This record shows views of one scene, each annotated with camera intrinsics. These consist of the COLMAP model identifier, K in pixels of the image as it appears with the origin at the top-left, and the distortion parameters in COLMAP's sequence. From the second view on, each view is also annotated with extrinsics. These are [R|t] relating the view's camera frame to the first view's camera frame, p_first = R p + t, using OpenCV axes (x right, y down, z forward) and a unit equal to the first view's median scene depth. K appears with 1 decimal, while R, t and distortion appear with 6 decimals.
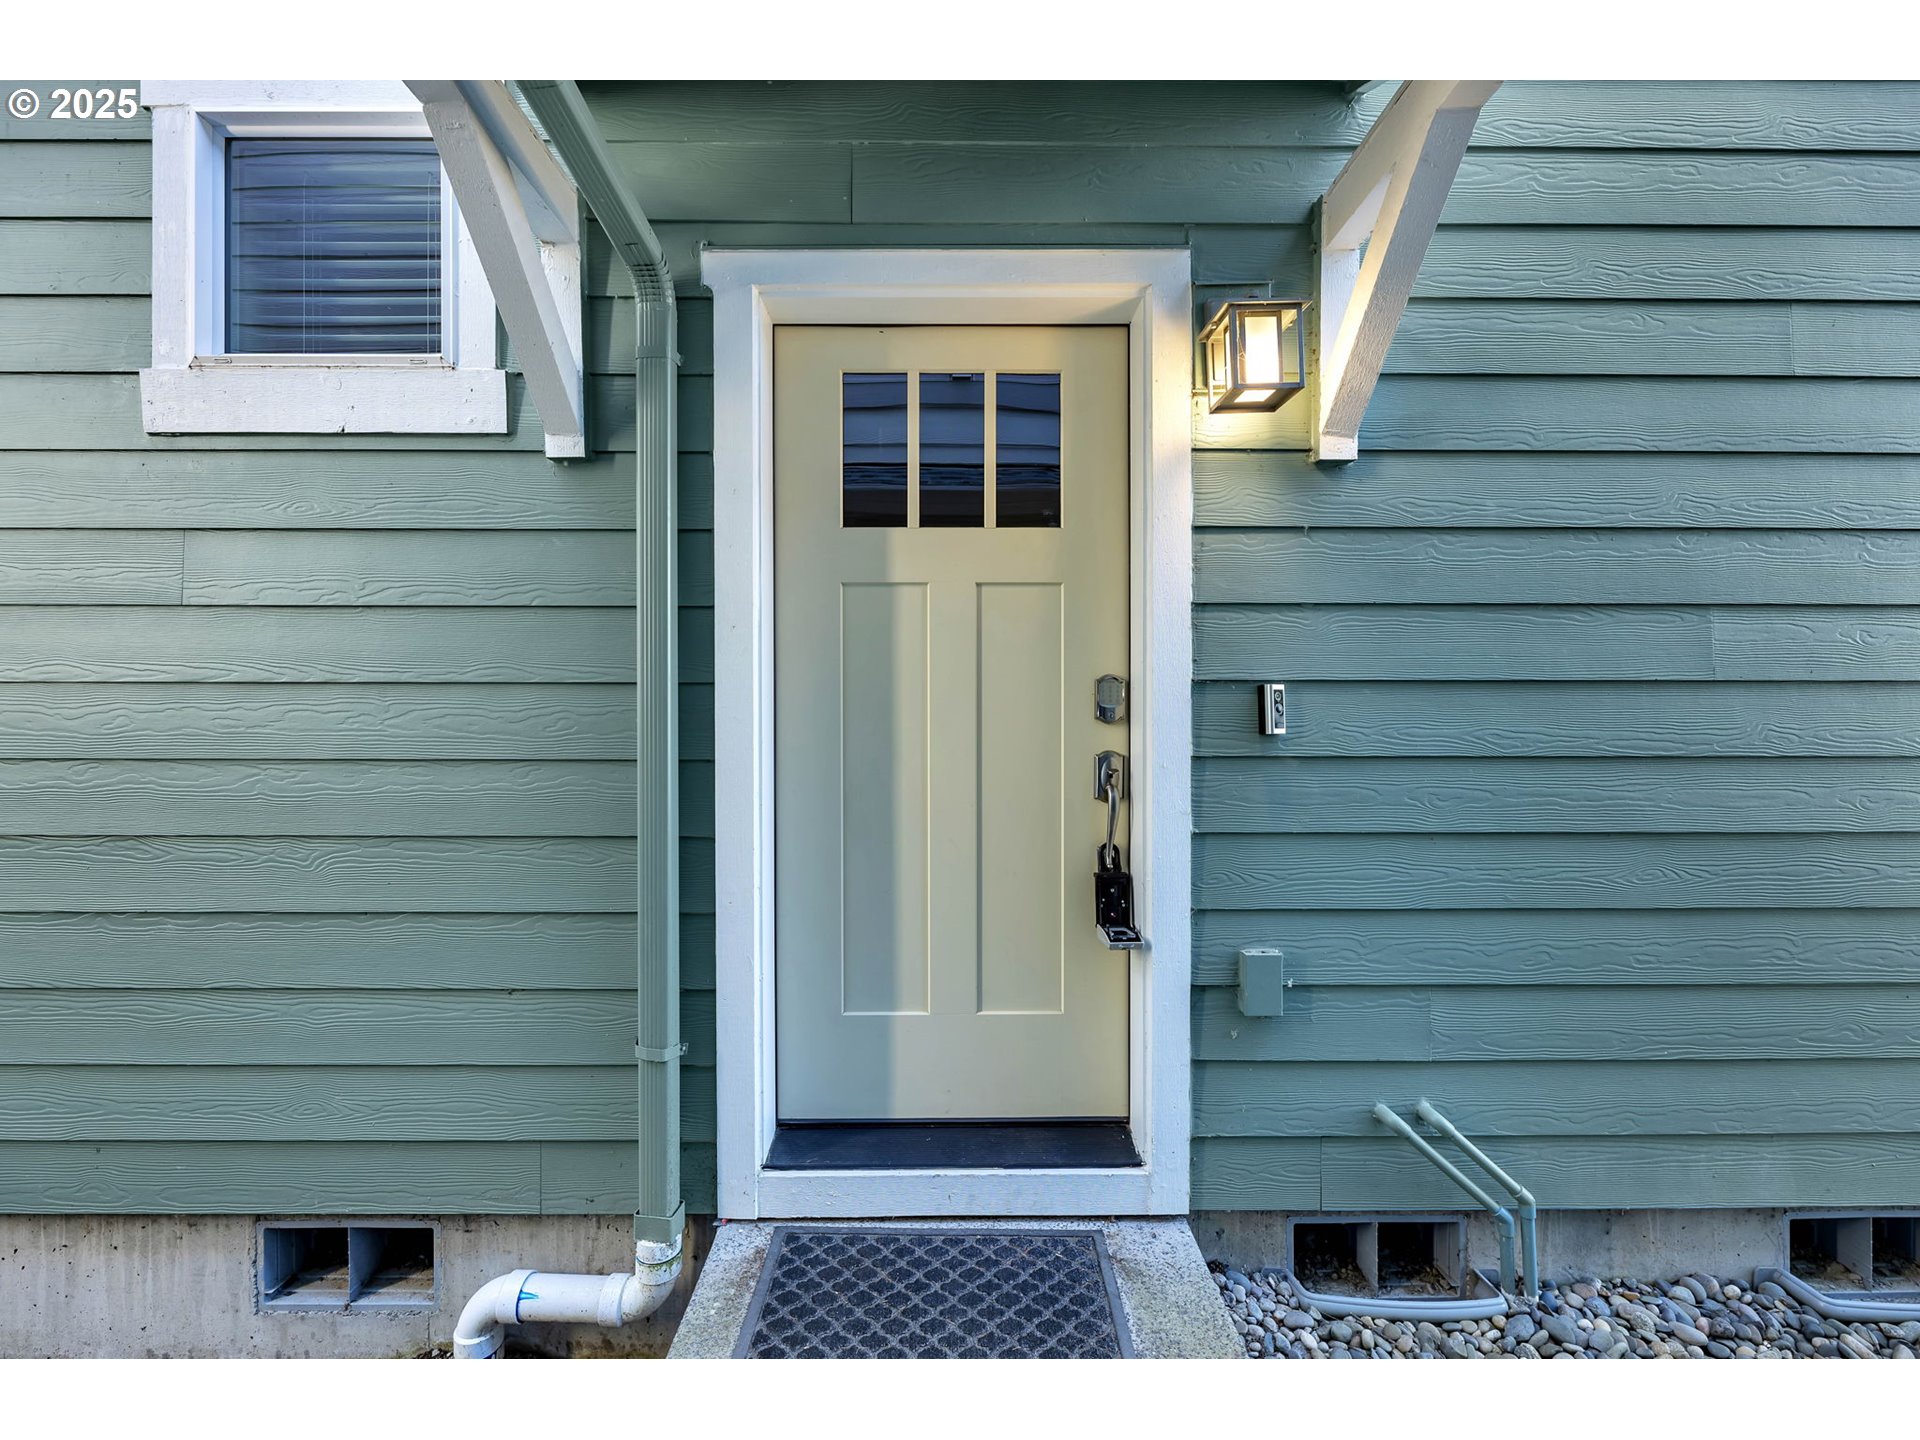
lens RADIAL K [[769.5, 0, 941.0], [0, 769.5, 704.5], [0, 0, 1]] dist [-0.000481, 0.000025]
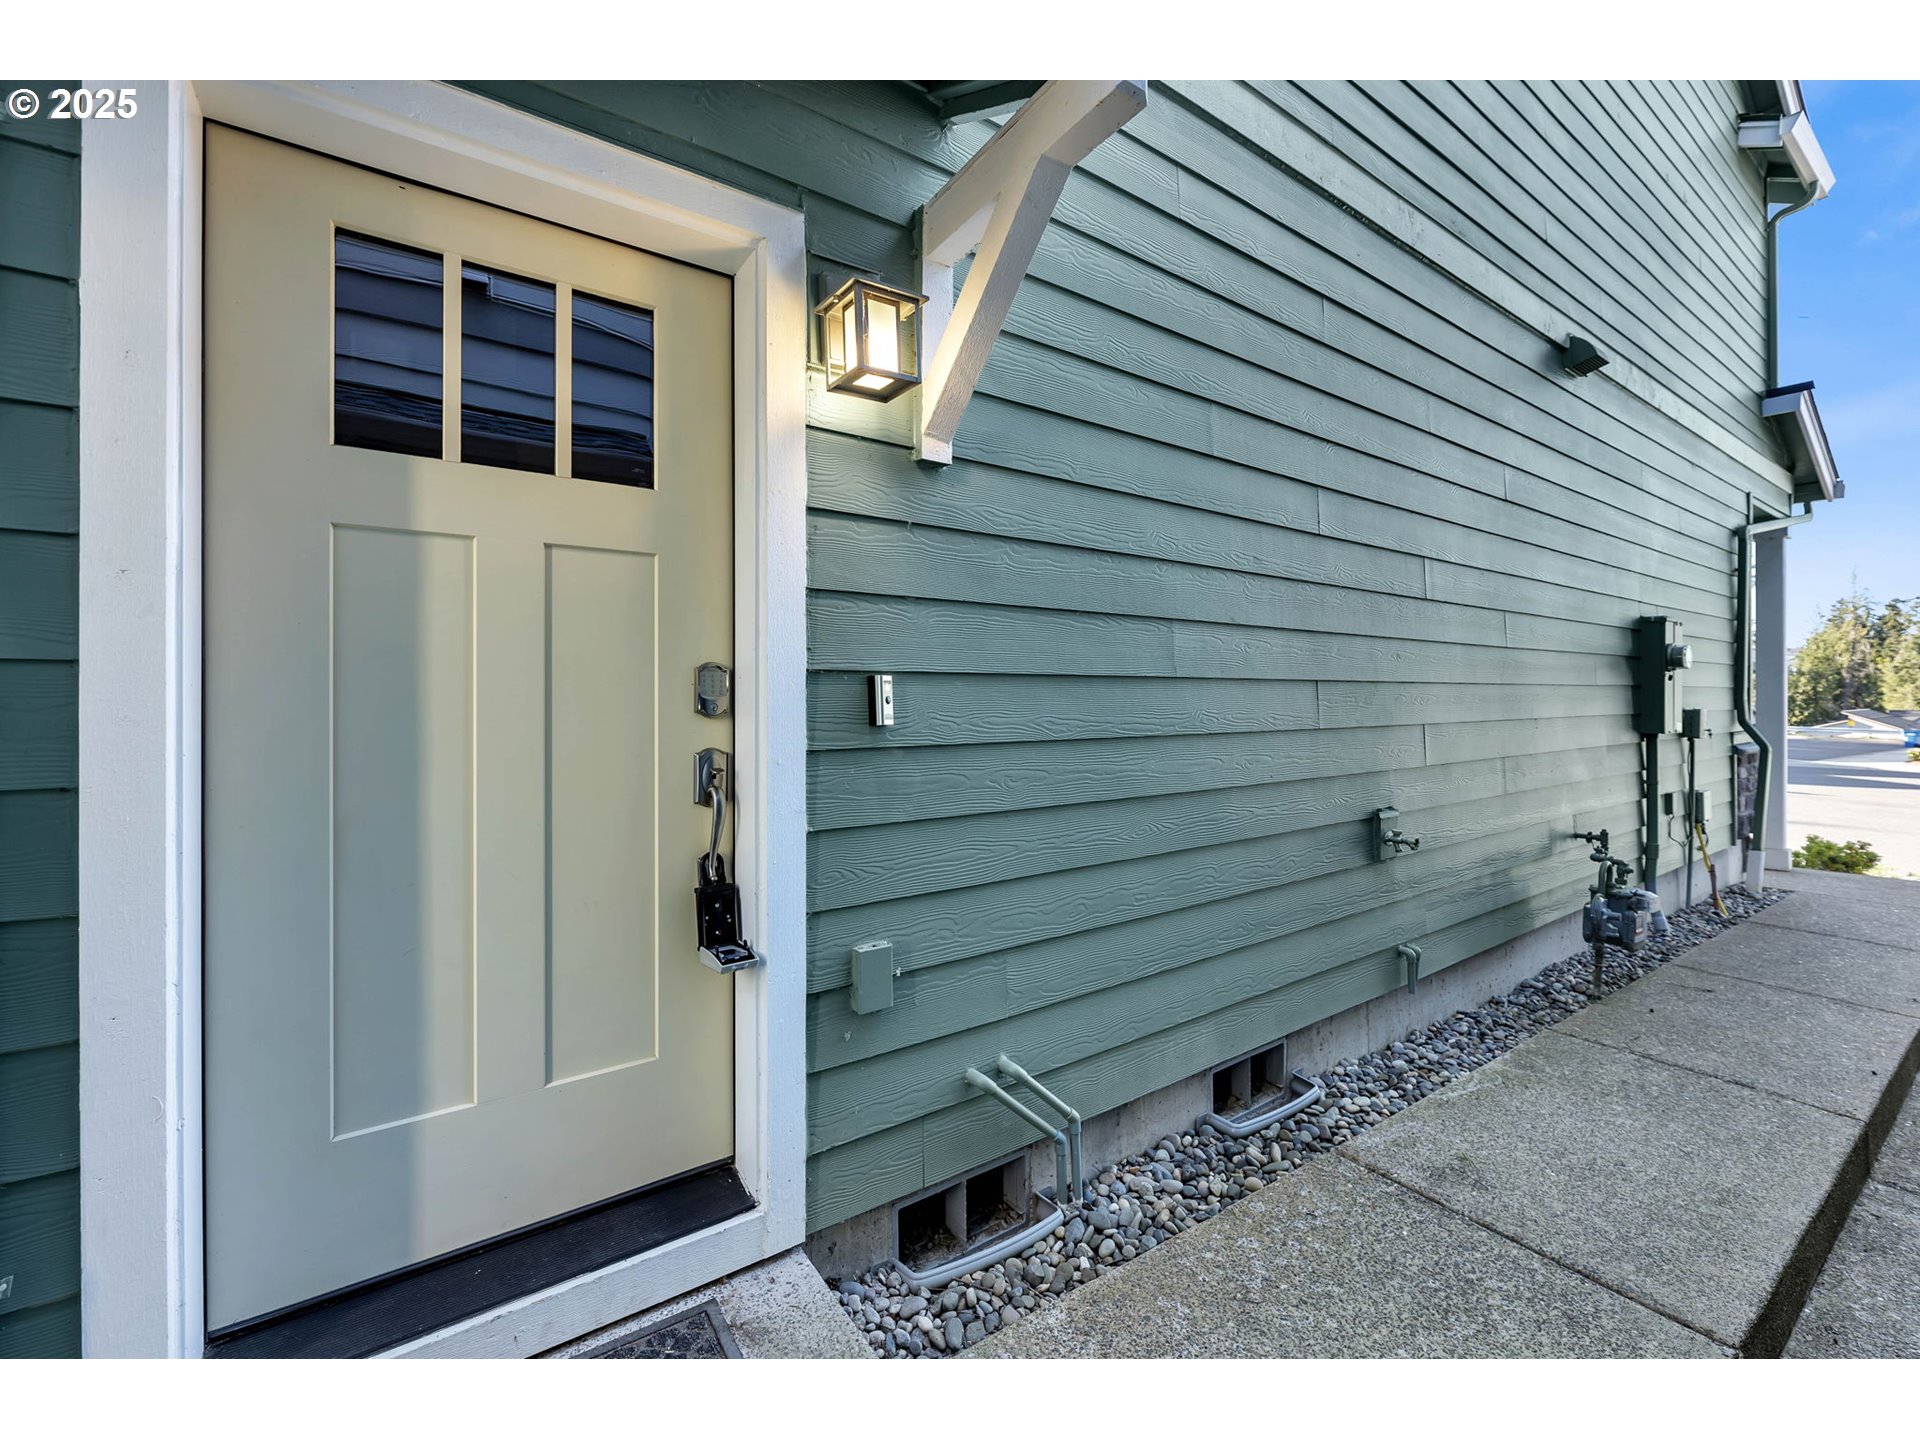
lens RADIAL K [[785.2, 0, 933.3], [0, 785.2, 690.8], [0, 0, 1]] dist [-0.000347, -0.000102]
pose [[0.831726, 0.002054, 0.555183, -0.078217], [0.002889, 0.999964, -0.008028, 0.002211], [-0.555179, 0.008281, 0.831690, 0.113856]]
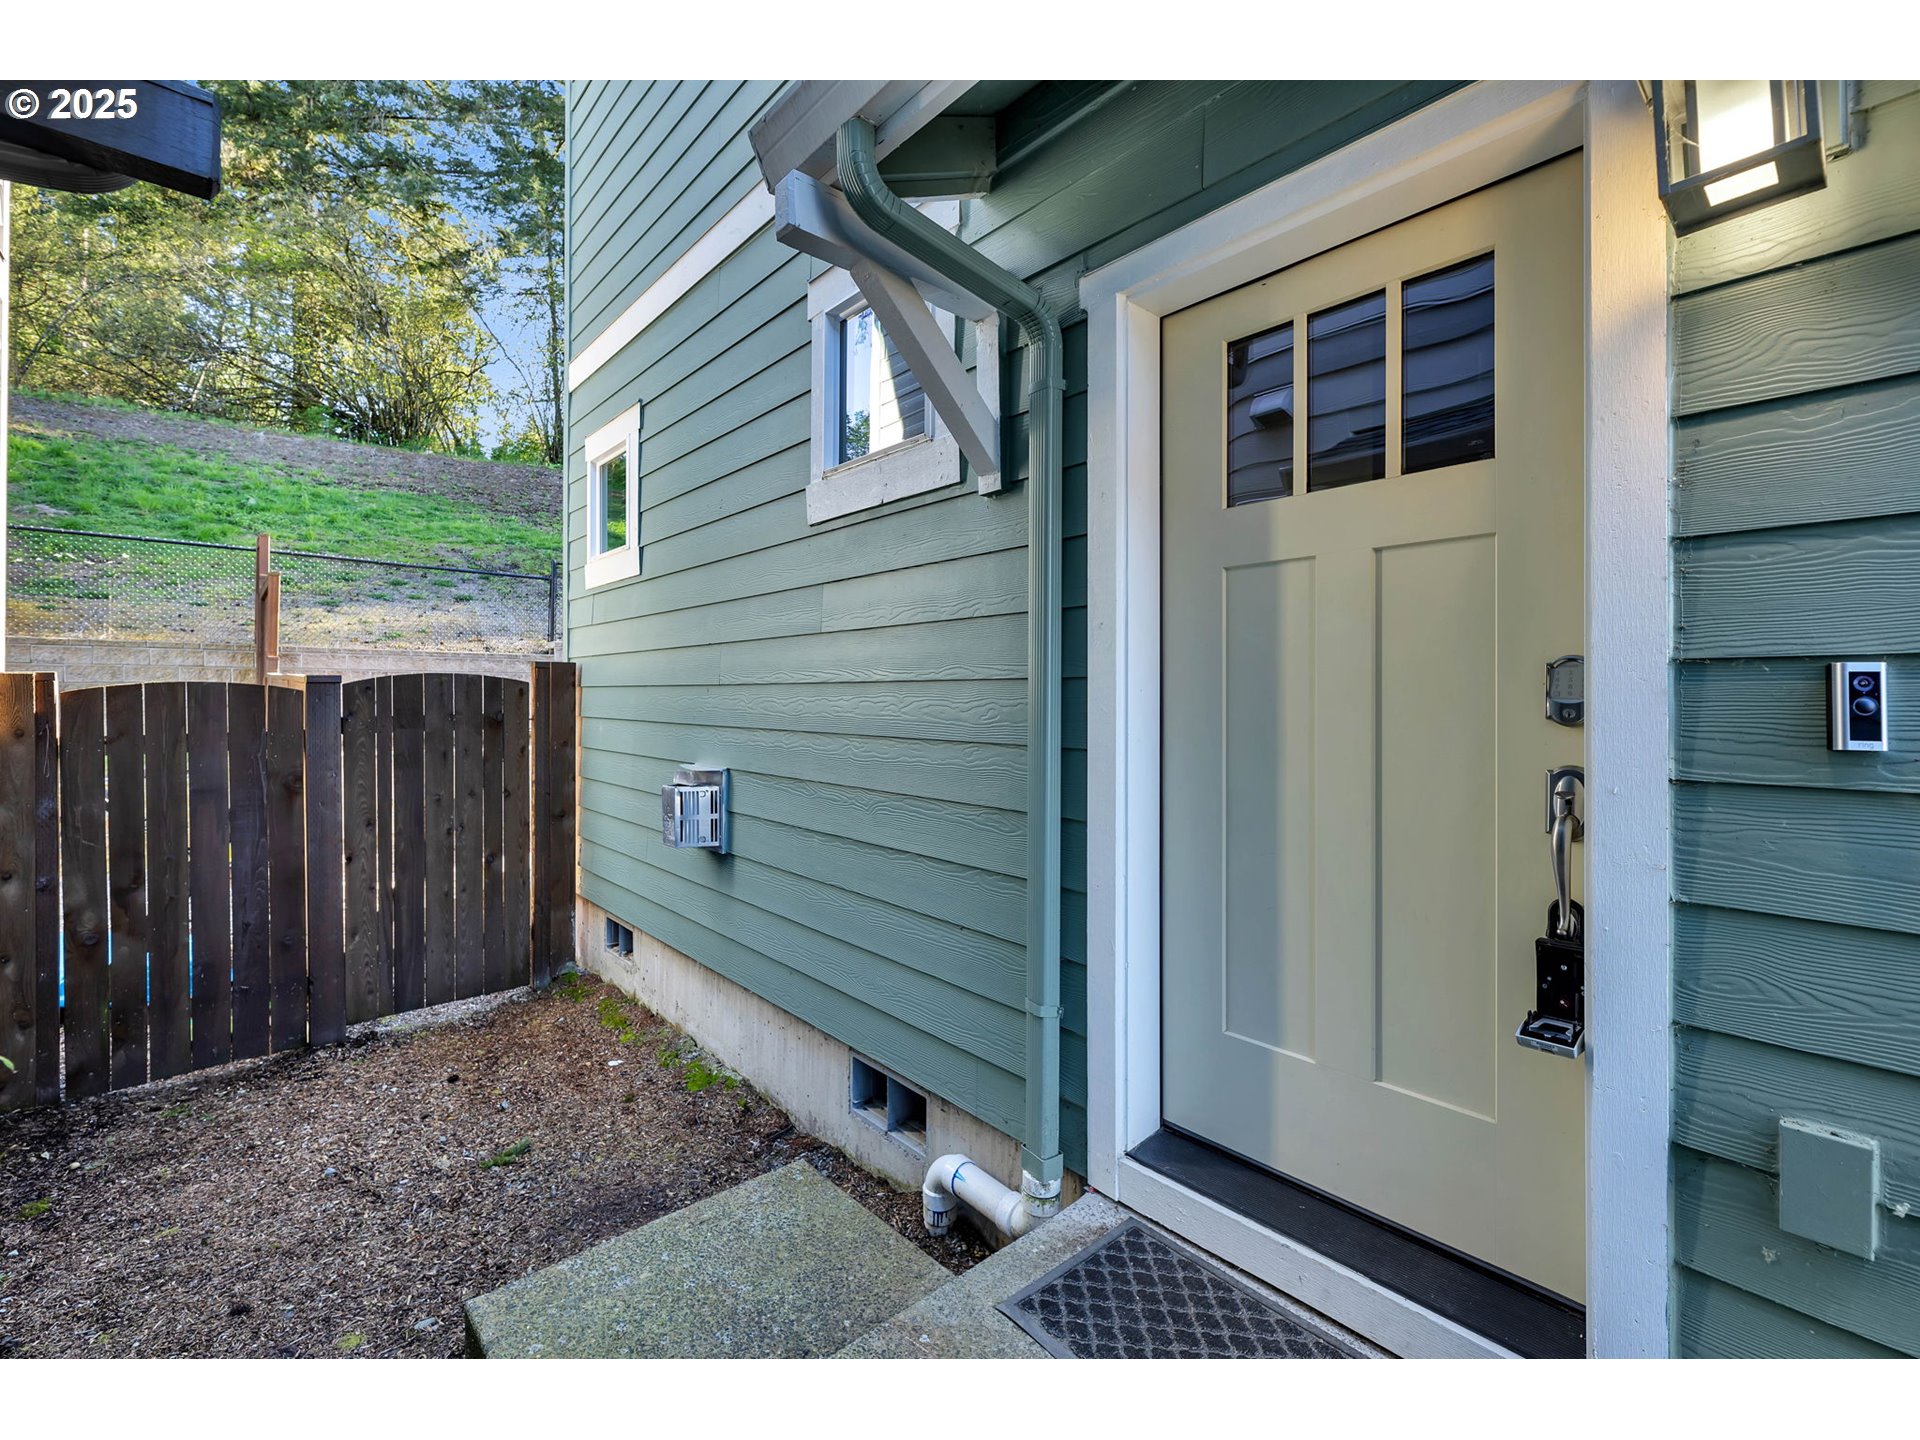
lens RADIAL K [[806.5, 0, 957.9], [0, 806.5, 692.8], [0, 0, 1]] dist [0.001302, 0.000267]
pose [[0.675952, -0.003252, -0.736939, 0.417284], [-0.006246, 0.999929, -0.010141, 0.006169], [0.736920, 0.011458, 0.675883, 0.114466]]
